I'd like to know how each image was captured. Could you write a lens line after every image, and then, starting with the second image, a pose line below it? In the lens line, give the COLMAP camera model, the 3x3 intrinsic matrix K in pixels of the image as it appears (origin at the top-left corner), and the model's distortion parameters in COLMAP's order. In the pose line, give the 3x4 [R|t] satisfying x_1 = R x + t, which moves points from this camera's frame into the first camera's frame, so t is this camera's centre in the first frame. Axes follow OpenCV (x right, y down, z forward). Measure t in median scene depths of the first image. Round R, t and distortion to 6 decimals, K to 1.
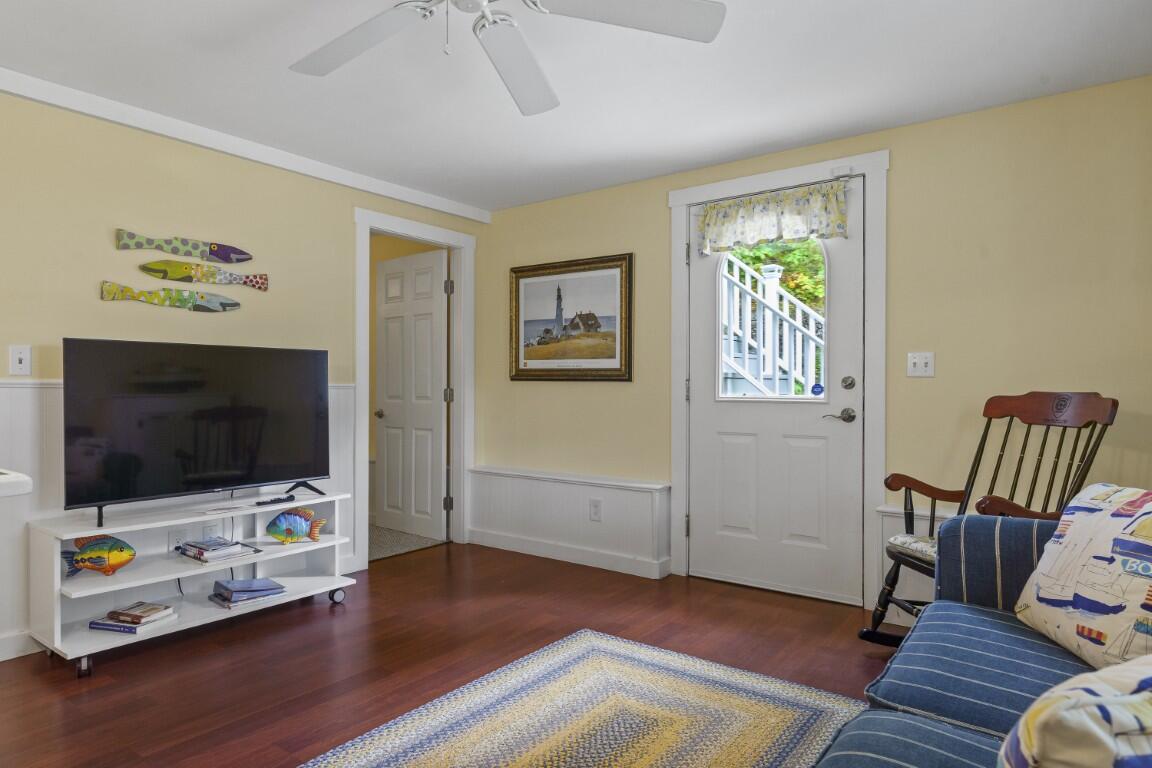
lens RADIAL K [[690.5, 0, 572.3], [0, 690.5, 386.2], [0, 0, 1]] dist [0.006409, 0.003868]
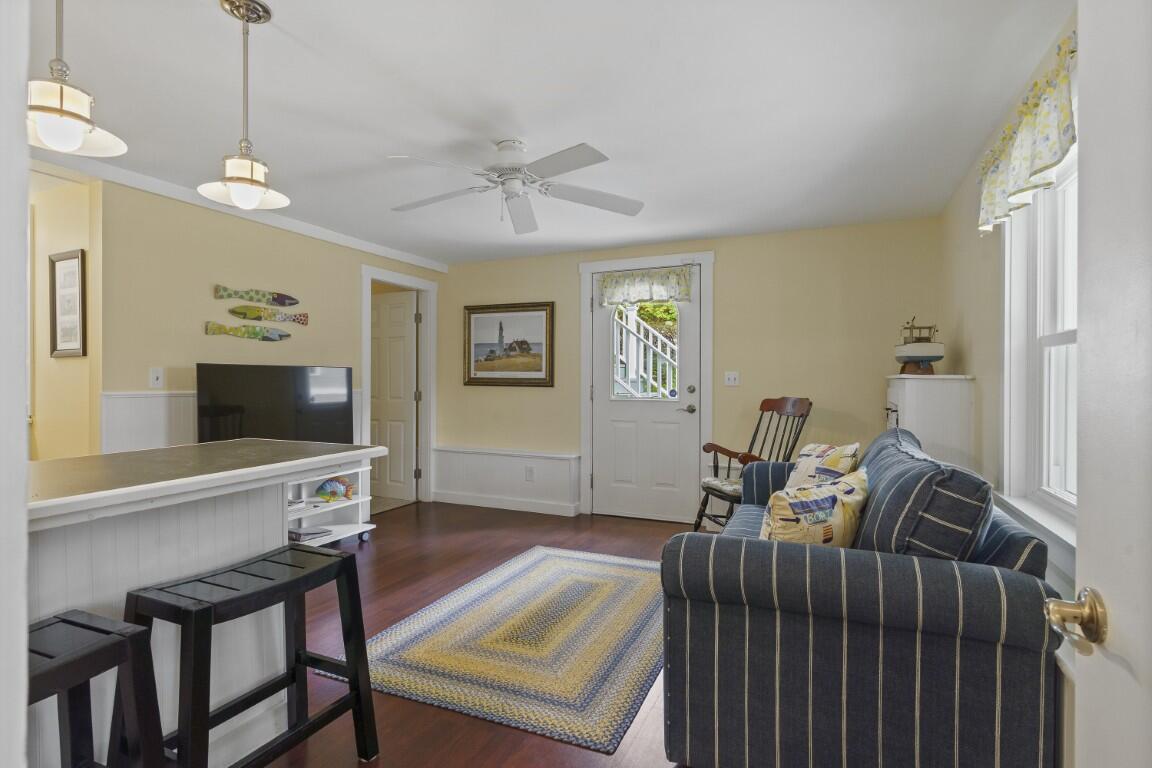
lens RADIAL K [[588.0, 0, 576.2], [0, 588.0, 382.2], [0, 0, 1]] dist [0.004379, 0.000092]
pose [[0.975612, -0.000564, 0.219500, -0.172149], [-0.000303, 0.999992, 0.003916, -0.026538], [-0.219500, -0.003887, 0.975605, -0.300935]]
